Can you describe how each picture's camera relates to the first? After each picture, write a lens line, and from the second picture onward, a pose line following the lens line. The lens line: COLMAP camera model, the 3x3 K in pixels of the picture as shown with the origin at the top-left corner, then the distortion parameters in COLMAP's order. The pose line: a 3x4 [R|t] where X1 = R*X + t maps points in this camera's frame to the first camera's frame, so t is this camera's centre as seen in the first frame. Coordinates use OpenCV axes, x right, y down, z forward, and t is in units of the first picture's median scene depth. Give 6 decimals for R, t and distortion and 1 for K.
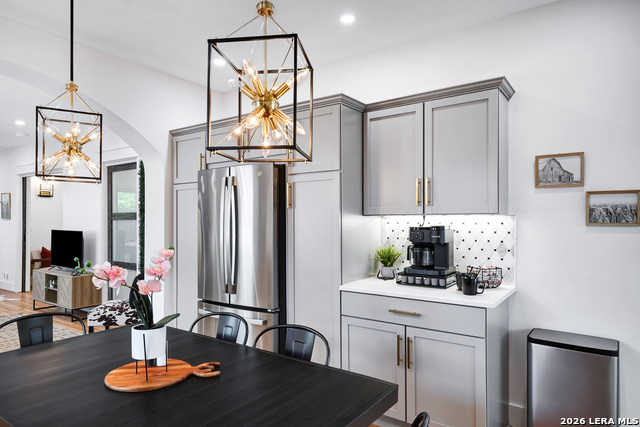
lens RADIAL K [[398.9, 0, 316.8], [0, 398.9, 222.2], [0, 0, 1]] dist [-0.004573, 0.001517]
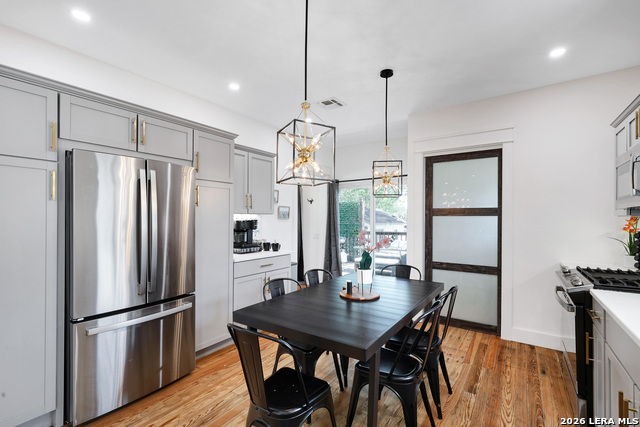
lens RADIAL K [[294.8, 0, 322.6], [0, 294.8, 216.6], [0, 0, 1]] dist [-0.000356, 0.000035]
pose [[-0.028405, 0.004023, 0.999588, -1.181847], [-0.000526, 0.999992, -0.004040, -0.000935], [-0.999596, -0.000640, -0.028402, 0.756308]]
